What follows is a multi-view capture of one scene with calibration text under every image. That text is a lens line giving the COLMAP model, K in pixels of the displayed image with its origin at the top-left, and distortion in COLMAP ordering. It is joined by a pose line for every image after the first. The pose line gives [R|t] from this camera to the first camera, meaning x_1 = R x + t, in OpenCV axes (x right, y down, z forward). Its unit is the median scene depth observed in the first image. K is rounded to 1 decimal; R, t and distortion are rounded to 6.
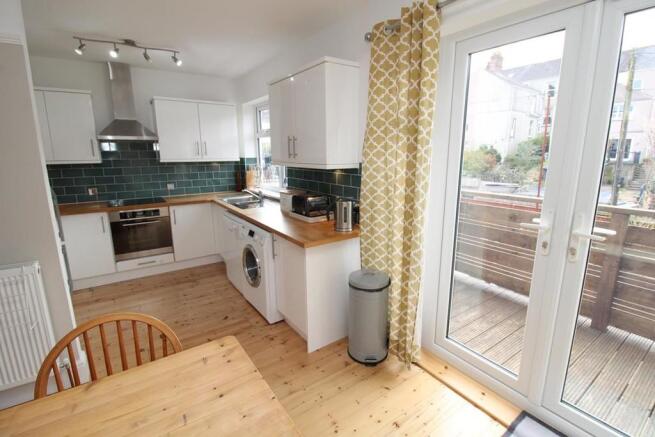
lens RADIAL K [[308.4, 0, 330.5], [0, 308.4, 215.0], [0, 0, 1]] dist [-0.008611, -0.001616]
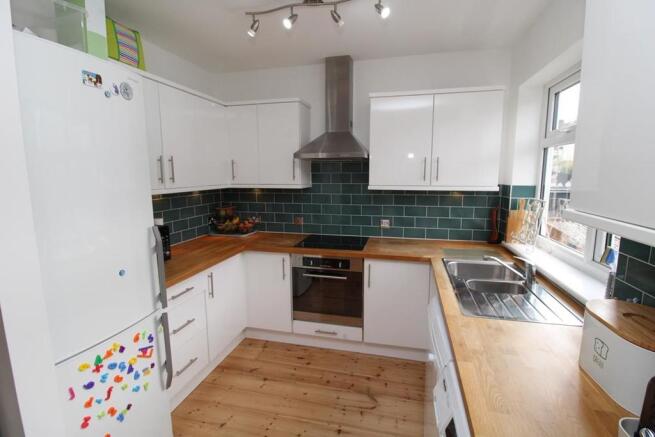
lens RADIAL K [[308.4, 0, 327.6], [0, 308.4, 216.2], [0, 0, 1]] dist [-0.008611, -0.001616]
pose [[0.656960, 0.102903, -0.746869, -0.094960], [-0.148910, 0.988837, 0.005257, -0.101460], [0.739073, 0.107763, 0.664950, 0.477301]]
